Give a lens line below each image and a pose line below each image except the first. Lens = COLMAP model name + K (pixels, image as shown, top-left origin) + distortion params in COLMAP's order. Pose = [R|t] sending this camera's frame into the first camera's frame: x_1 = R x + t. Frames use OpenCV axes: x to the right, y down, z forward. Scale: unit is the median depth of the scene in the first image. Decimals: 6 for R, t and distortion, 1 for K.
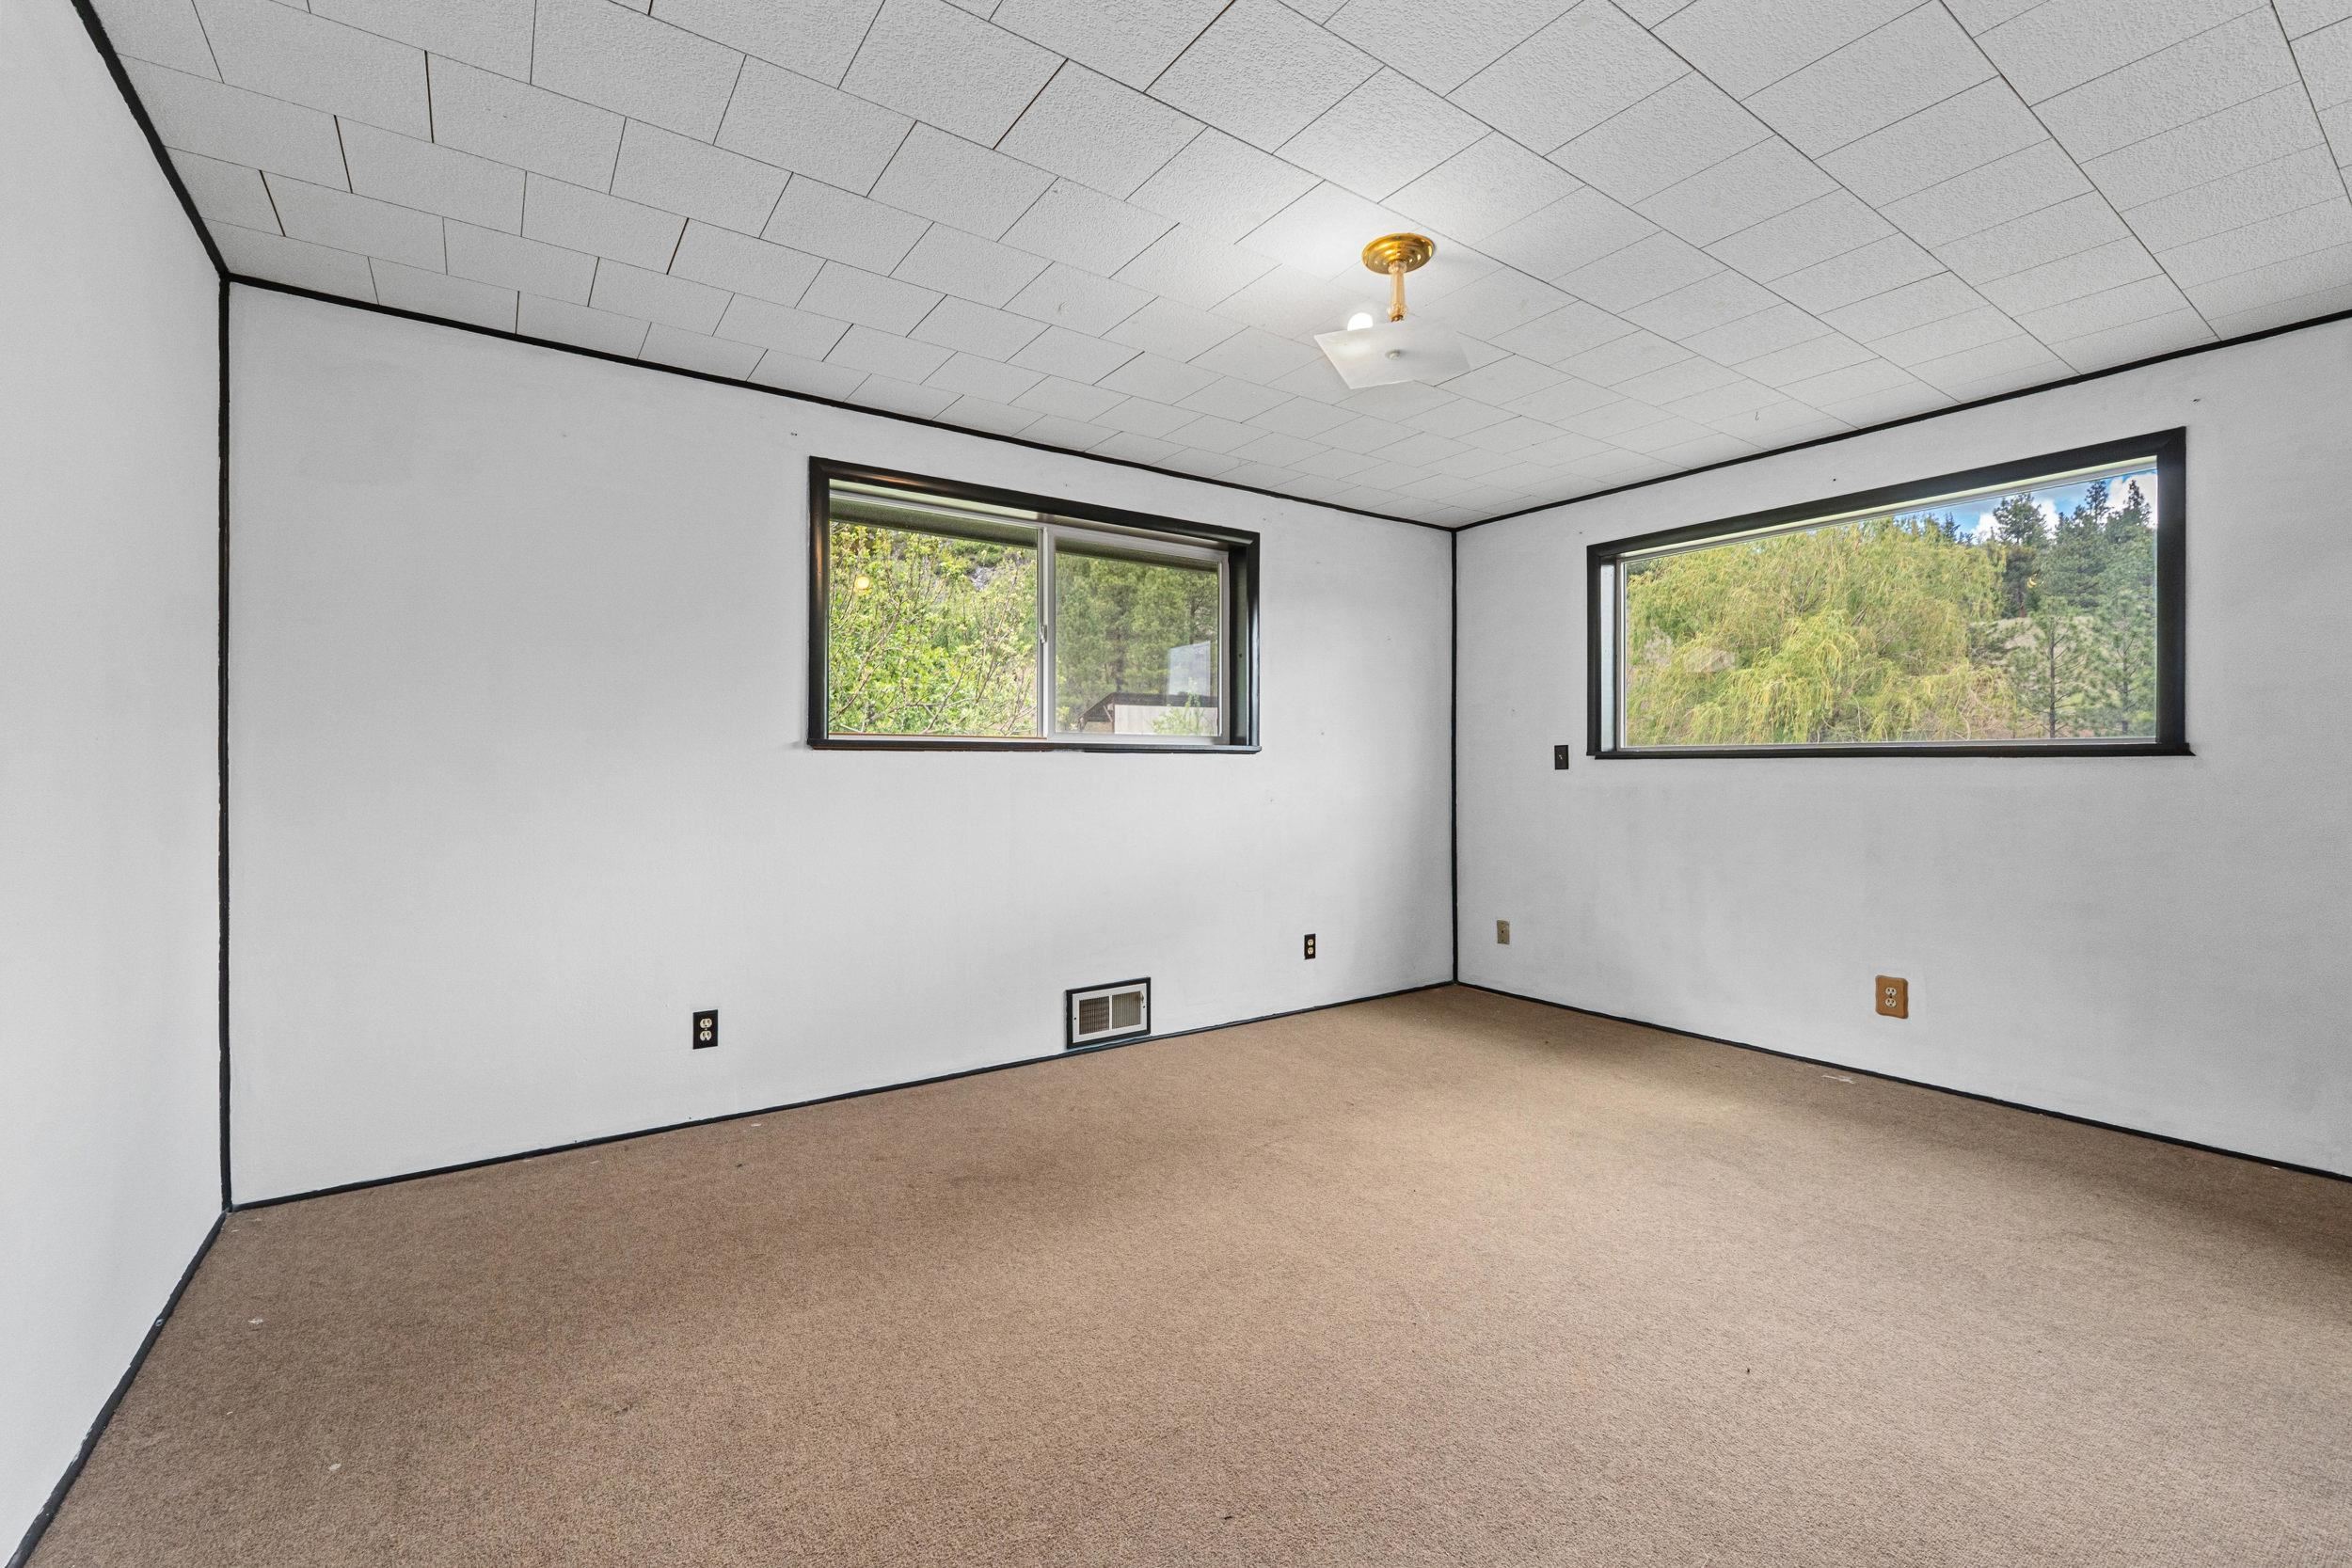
lens RADIAL K [[992.1, 0, 1168.1], [0, 992.1, 772.6], [0, 0, 1]] dist [-0.005544, -0.001412]
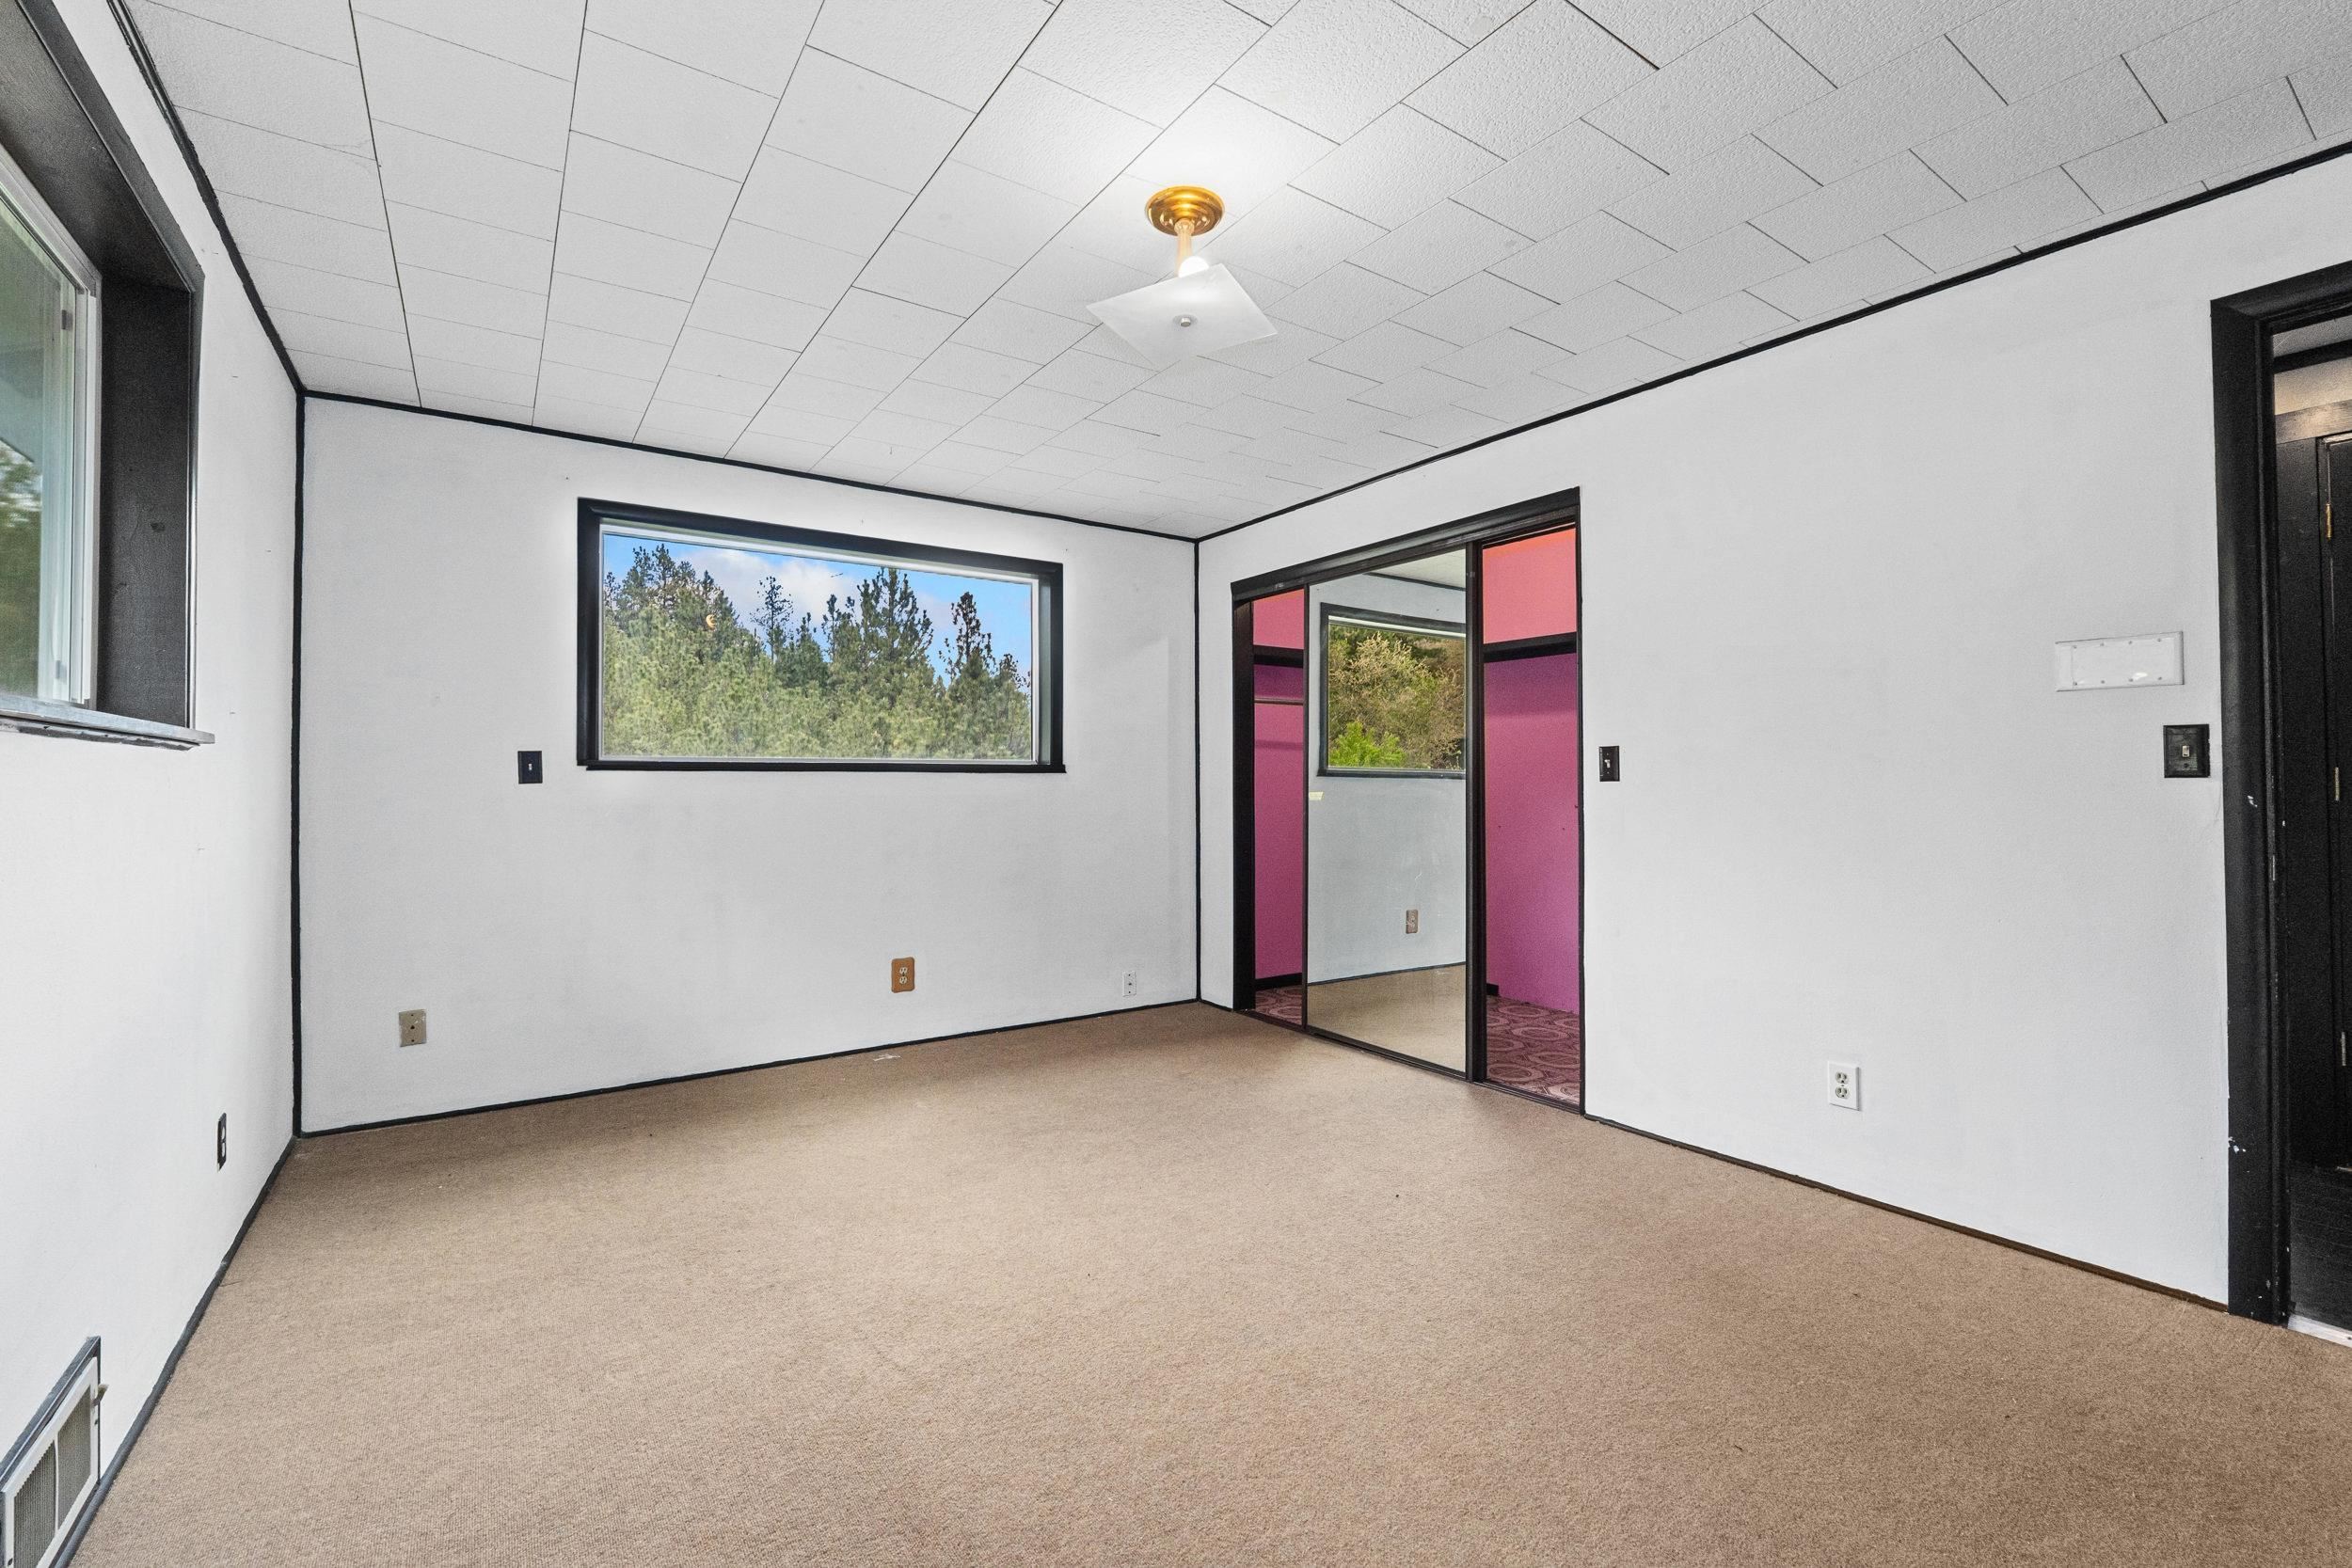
lens RADIAL K [[992.1, 0, 1165.0], [0, 992.1, 778.2], [0, 0, 1]] dist [-0.005544, -0.001412]
pose [[0.007773, 0.002356, 0.999967, -0.423645], [0.006238, 0.999978, -0.002404, -0.002737], [-0.999950, 0.006257, 0.007758, 0.643153]]
